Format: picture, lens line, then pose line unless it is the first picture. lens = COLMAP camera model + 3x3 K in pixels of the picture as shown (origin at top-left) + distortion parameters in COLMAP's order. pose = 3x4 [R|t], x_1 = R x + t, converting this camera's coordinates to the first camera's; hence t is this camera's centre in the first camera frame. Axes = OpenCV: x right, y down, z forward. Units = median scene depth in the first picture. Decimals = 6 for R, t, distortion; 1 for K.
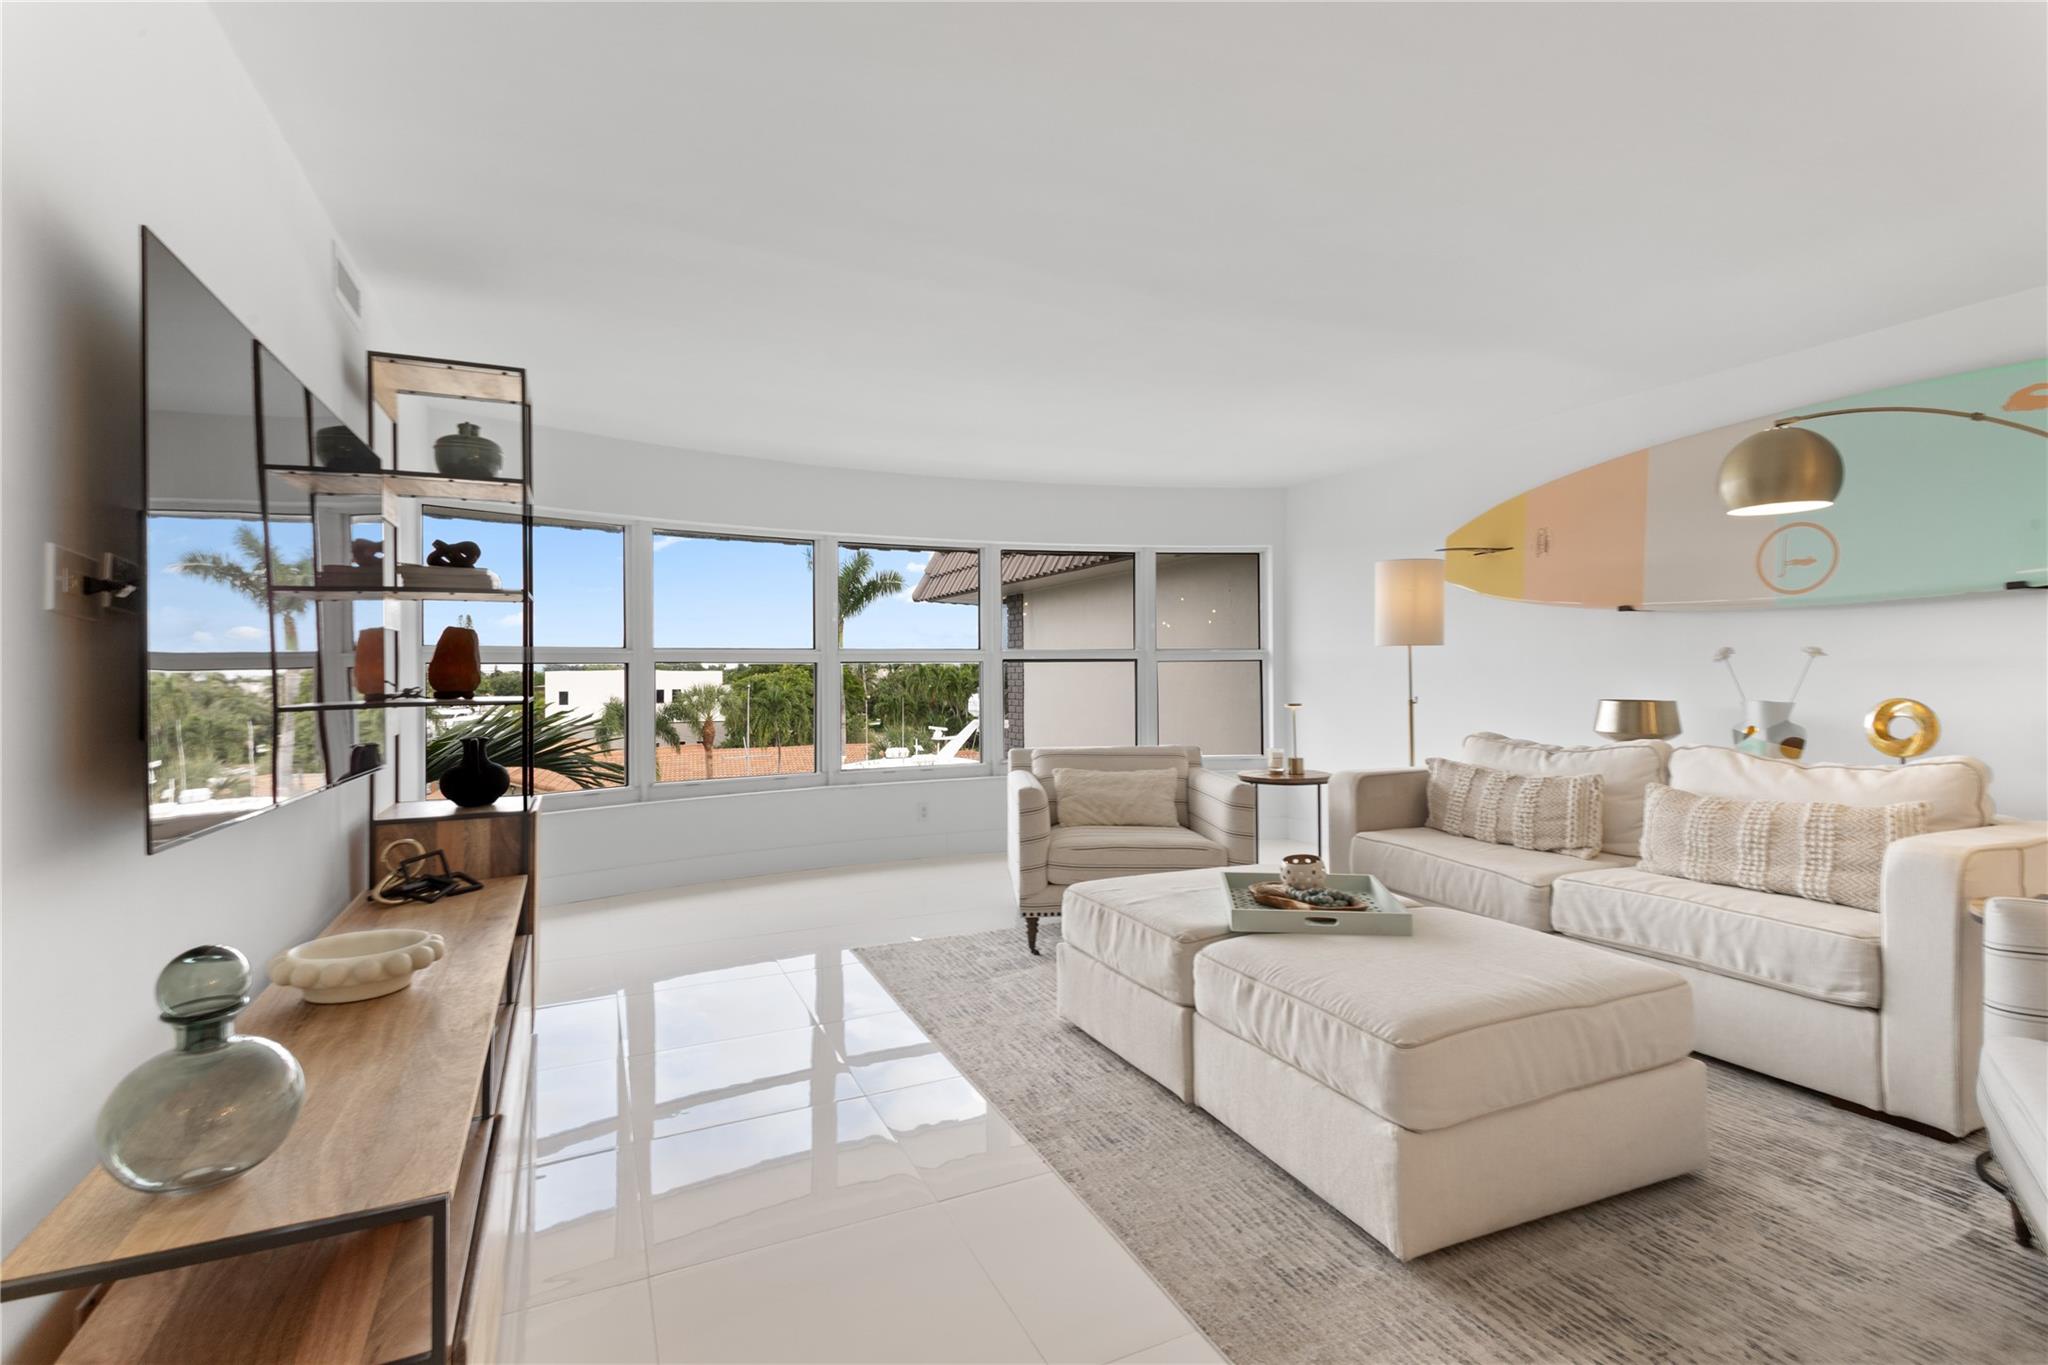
lens RADIAL K [[960.3, 0, 1024.5], [0, 960.3, 662.6], [0, 0, 1]] dist [0.044765, -0.022147]
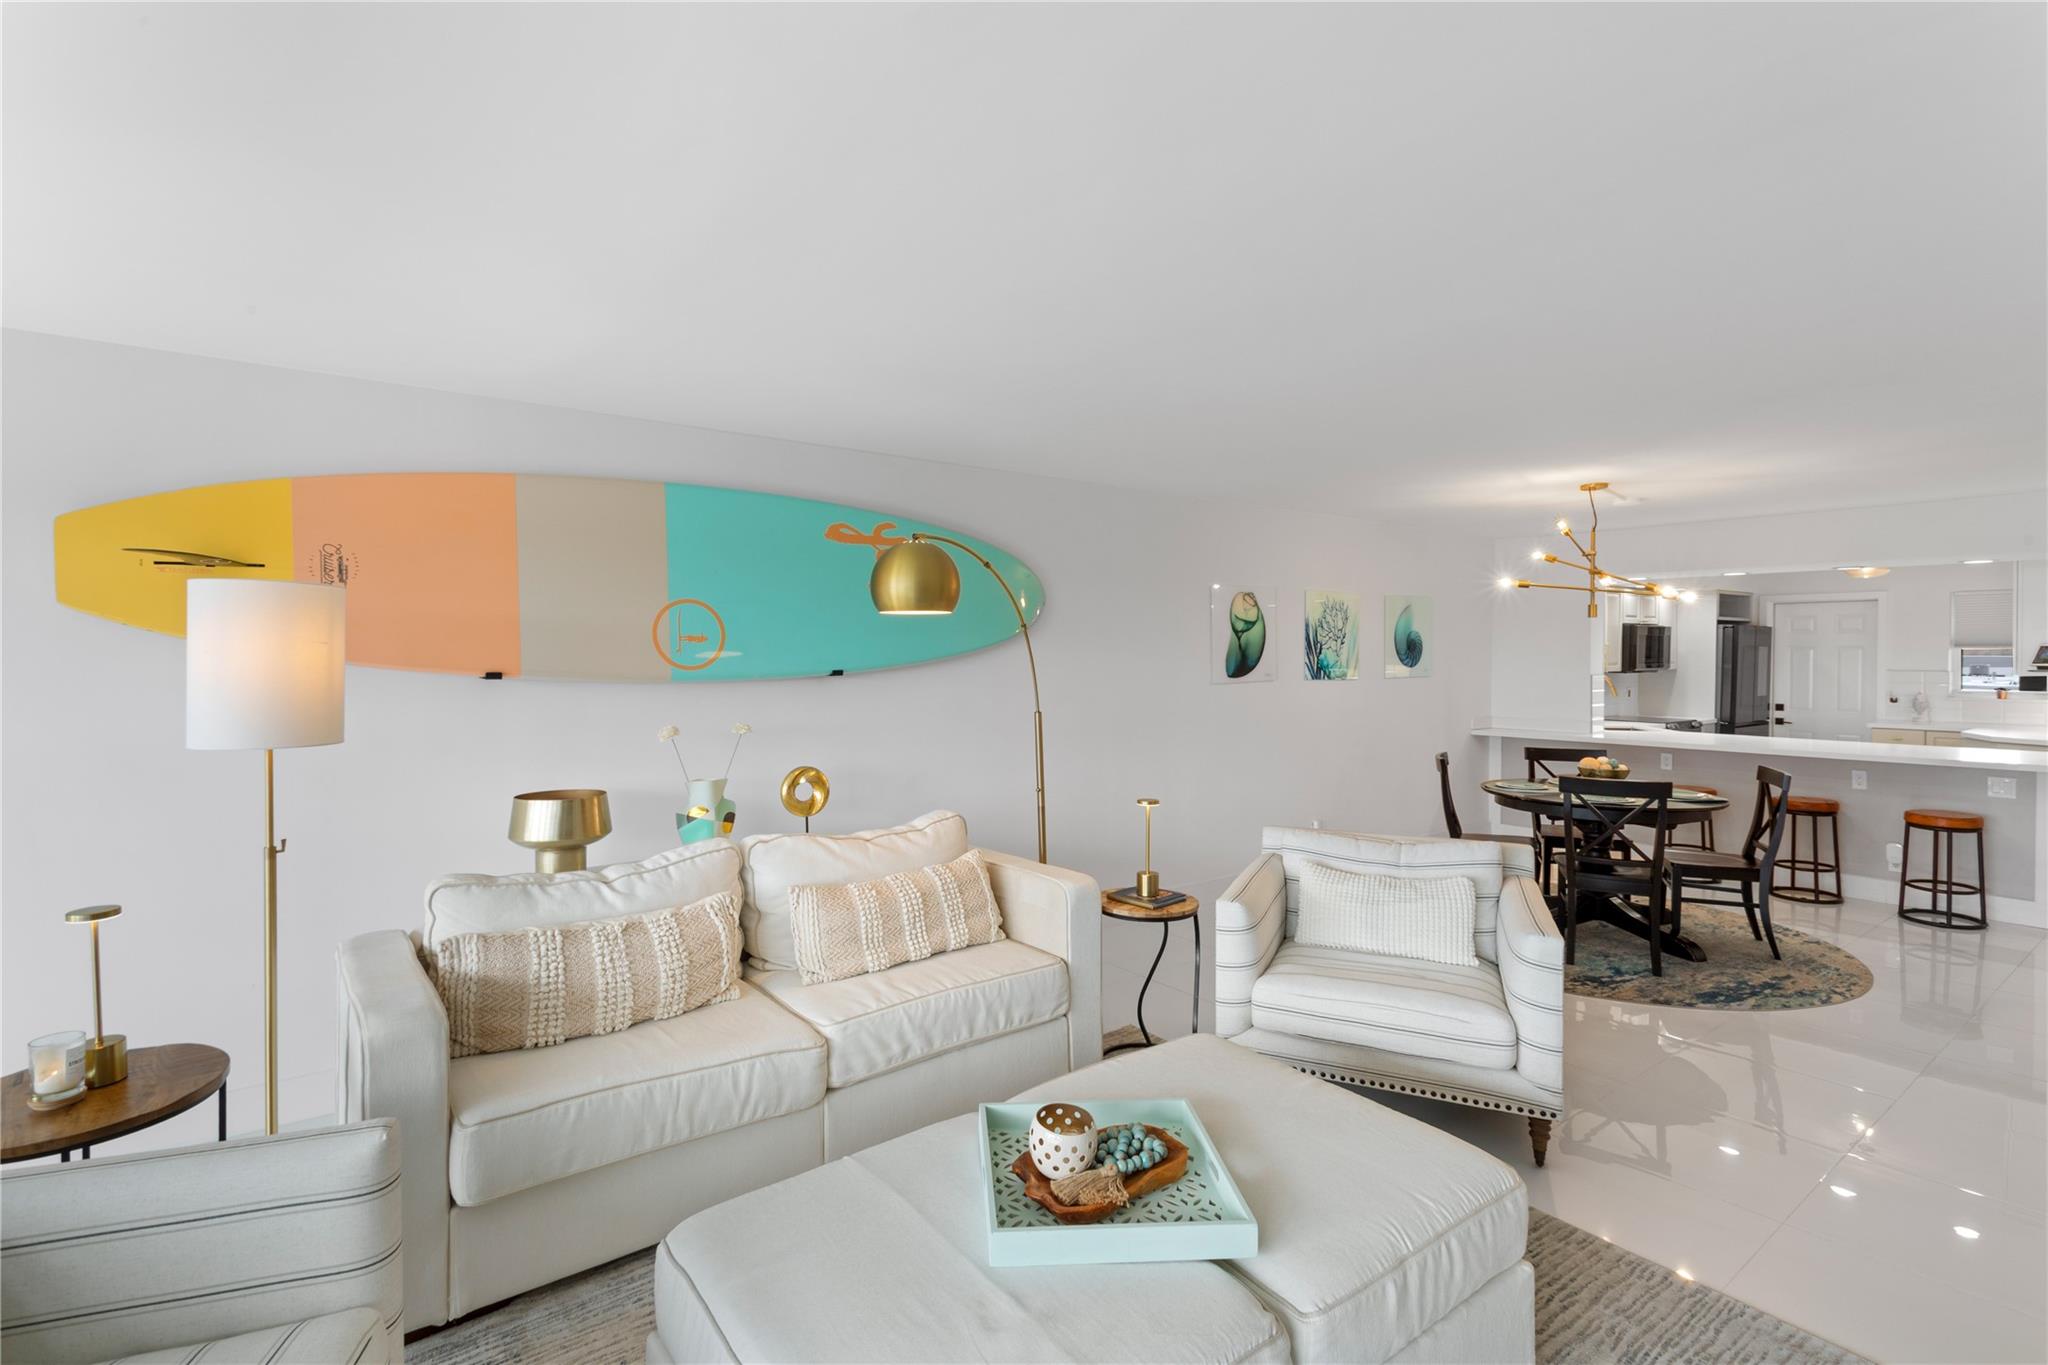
lens RADIAL K [[960.3, 0, 1024.5], [0, 960.3, 662.6], [0, 0, 1]] dist [0.044765, -0.022147]
pose [[-0.218422, -0.001179, 0.975854, -0.327448], [-0.006939, 0.999976, -0.000345, -0.099071], [-0.975830, -0.006847, -0.218425, 1.091854]]
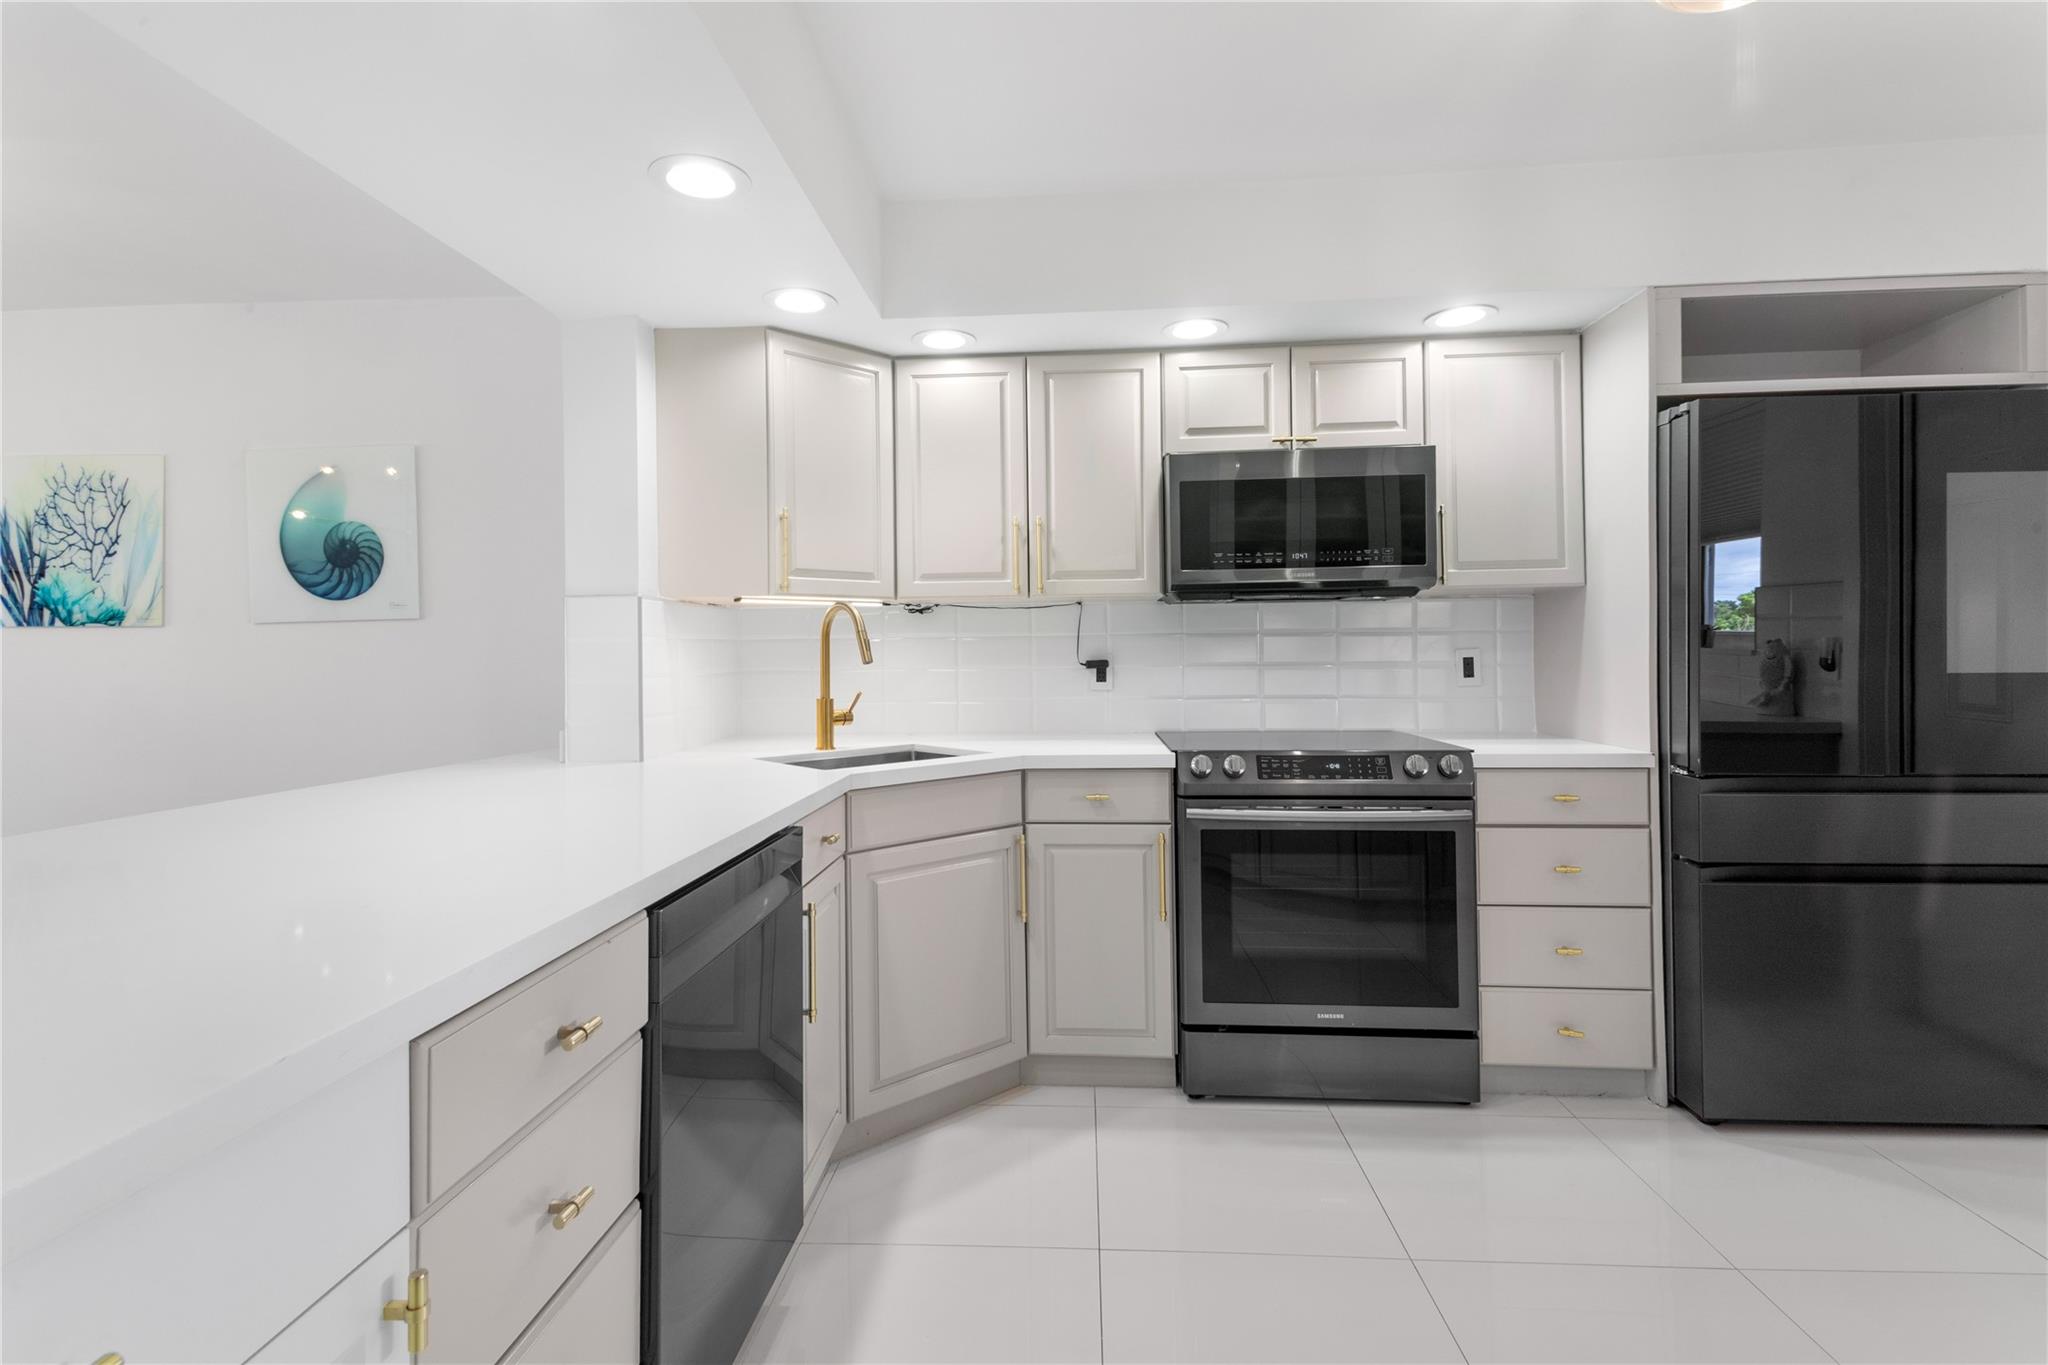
lens RADIAL K [[960.3, 0, 1024.5], [0, 960.3, 662.6], [0, 0, 1]] dist [0.044765, -0.022147]
pose [[0.471561, 0.001898, 0.881831, 1.145632], [0.002275, 0.999992, -0.003369, -0.019120], [-0.881830, 0.003594, 0.471553, -1.539609]]
